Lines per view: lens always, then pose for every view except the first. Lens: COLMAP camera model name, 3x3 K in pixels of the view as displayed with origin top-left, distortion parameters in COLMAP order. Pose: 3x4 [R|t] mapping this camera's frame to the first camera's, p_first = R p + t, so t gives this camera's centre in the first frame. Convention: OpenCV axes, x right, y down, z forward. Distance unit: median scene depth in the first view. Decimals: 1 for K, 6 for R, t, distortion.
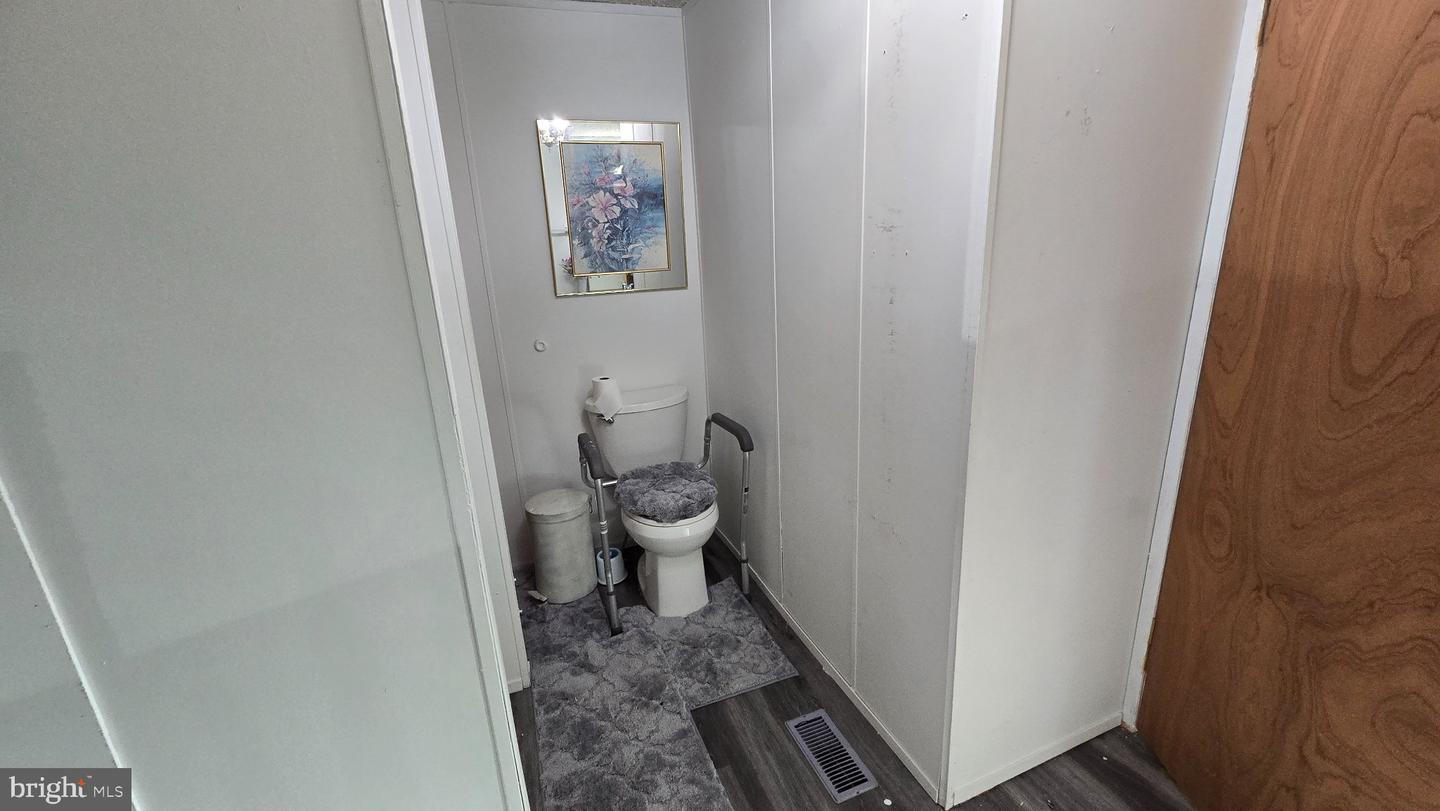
lens RADIAL K [[592.7, 0, 716.2], [0, 592.7, 401.0], [0, 0, 1]] dist [-0.001729, 0.000102]
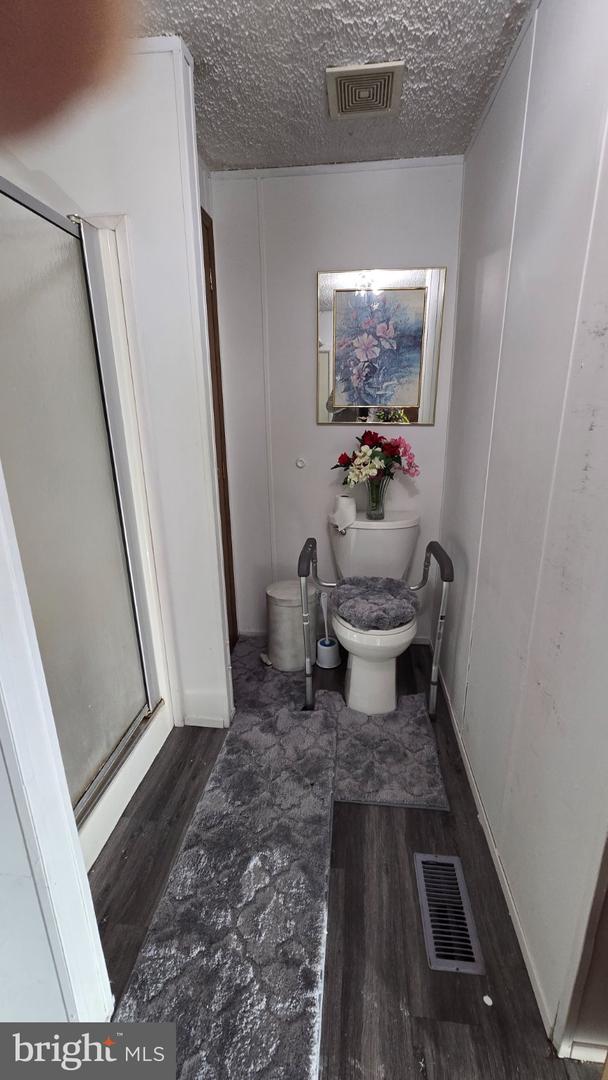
lens RADIAL K [[444.6, 0, 307.3], [0, 444.6, 536.5], [0, 0, 1]] dist [-0.001729, 0.000102]
pose [[0.887344, 0.167005, -0.429803, 0.151439], [-0.156831, 0.985845, 0.059277, 0.000157], [0.433619, 0.014808, 0.900975, 0.191929]]
